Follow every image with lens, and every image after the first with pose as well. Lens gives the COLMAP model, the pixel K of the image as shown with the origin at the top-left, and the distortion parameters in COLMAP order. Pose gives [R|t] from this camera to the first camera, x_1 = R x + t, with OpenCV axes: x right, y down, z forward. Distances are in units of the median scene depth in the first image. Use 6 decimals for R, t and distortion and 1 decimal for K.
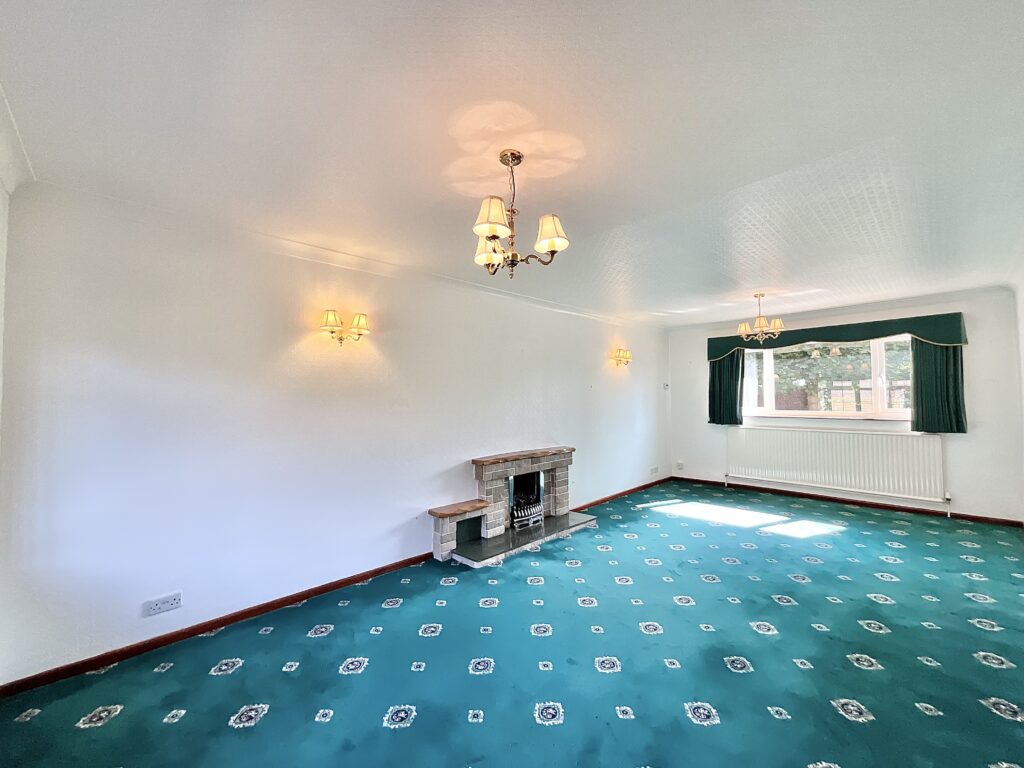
lens RADIAL K [[417.6, 0, 511.2], [0, 417.6, 382.1], [0, 0, 1]] dist [0.001376, 0.000537]
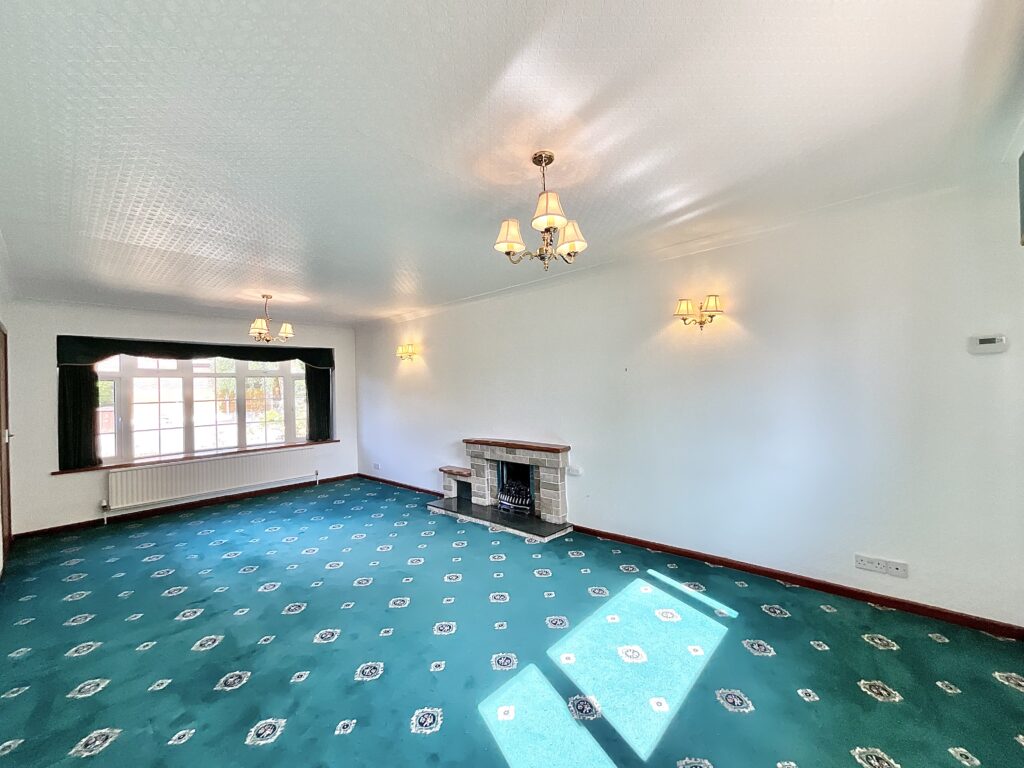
lens RADIAL K [[417.6, 0, 511.2], [0, 417.6, 382.1], [0, 0, 1]] dist [0.001376, 0.000537]
pose [[0.053865, -0.004641, -0.998537, 1.340531], [0.066505, 0.997786, -0.001050, 0.029867], [0.996331, -0.066351, 0.054055, 1.208235]]
